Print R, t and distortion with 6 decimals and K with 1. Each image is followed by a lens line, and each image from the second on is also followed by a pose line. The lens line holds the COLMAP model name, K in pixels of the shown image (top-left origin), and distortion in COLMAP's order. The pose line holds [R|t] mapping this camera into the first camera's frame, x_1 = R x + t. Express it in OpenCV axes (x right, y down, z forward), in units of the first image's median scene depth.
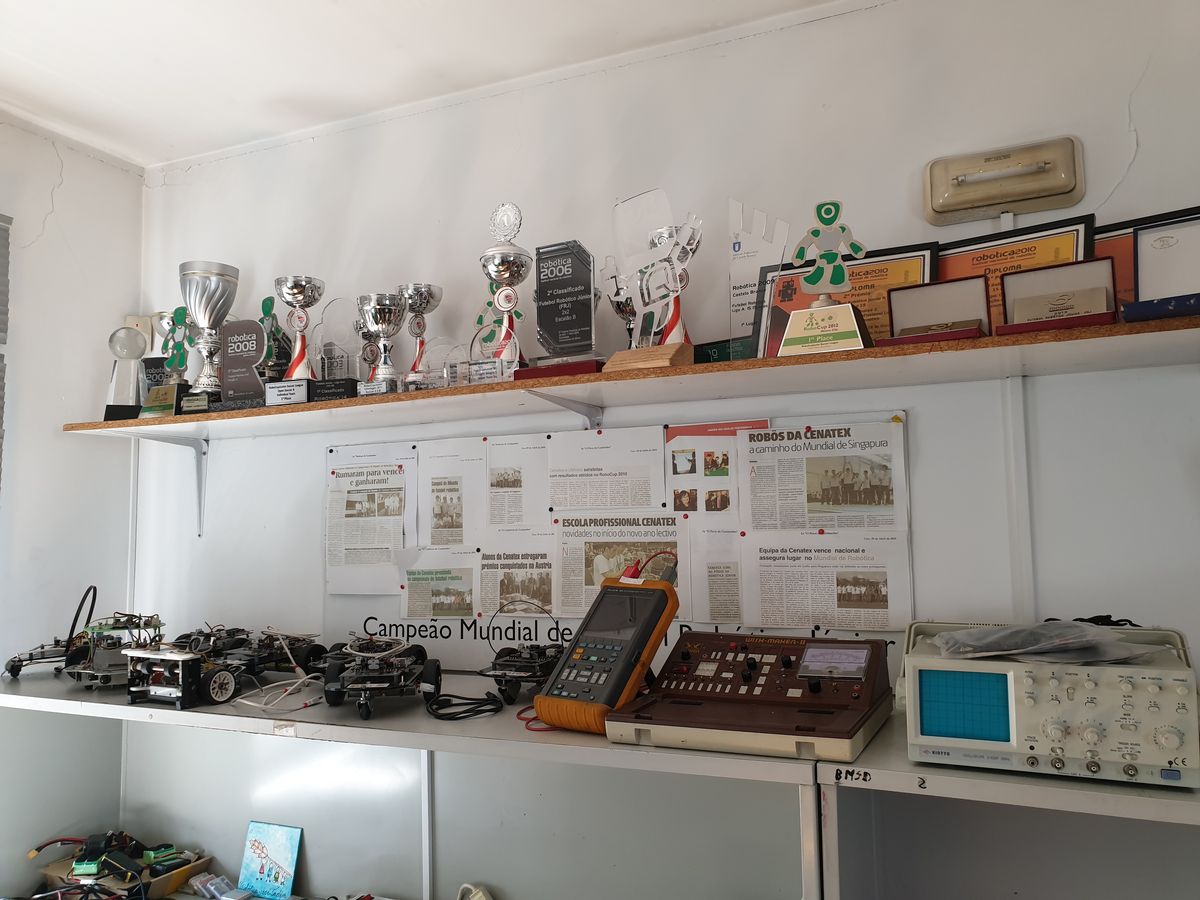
lens RADIAL K [[958.9, 0, 599.6], [0, 958.9, 446.0], [0, 0, 1]] dist [0.025077, -0.017818]
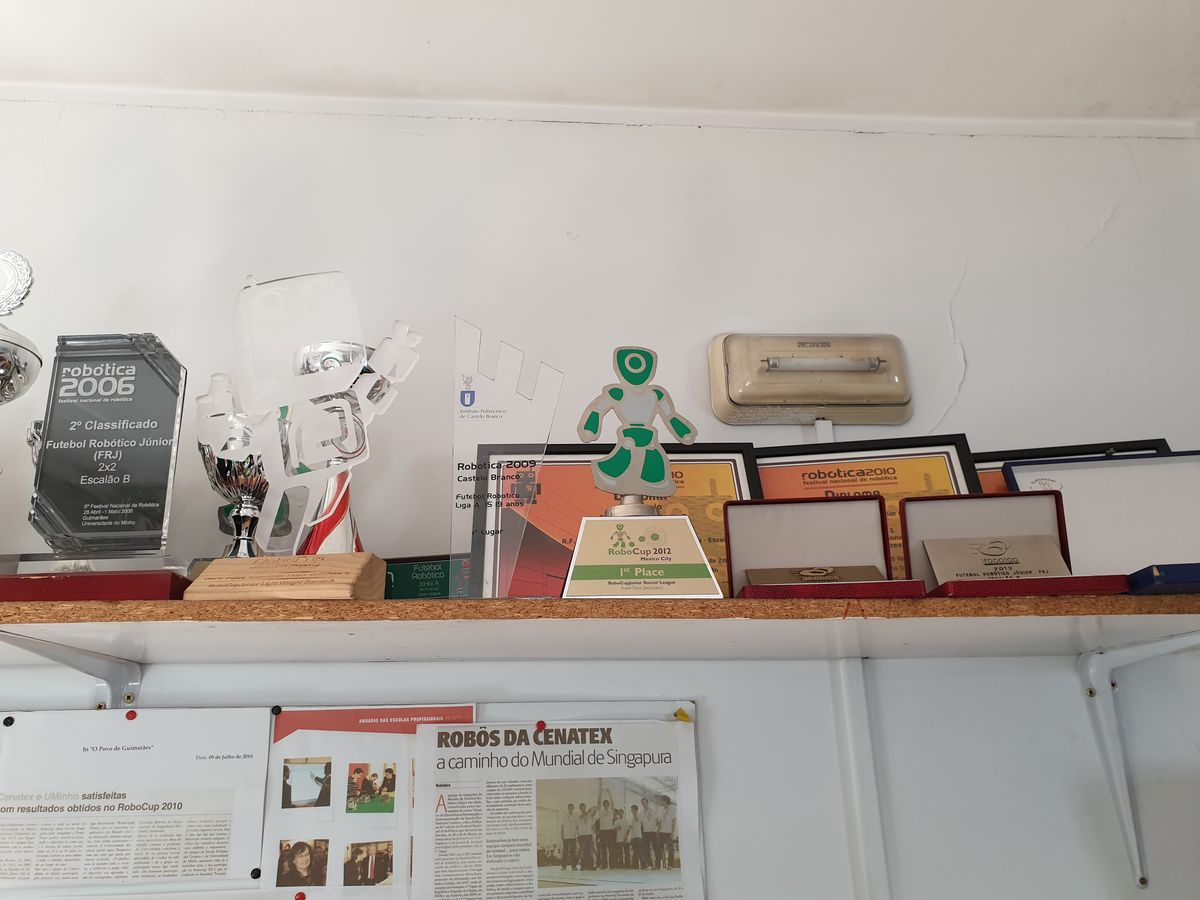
lens RADIAL K [[958.9, 0, 591.3], [0, 958.9, 450.6], [0, 0, 1]] dist [0.025077, -0.017818]
pose [[0.871325, 0.153703, 0.466012, -0.052115], [-0.040594, 0.969000, -0.243702, -0.039708], [-0.489024, 0.193427, 0.850554, 0.474155]]
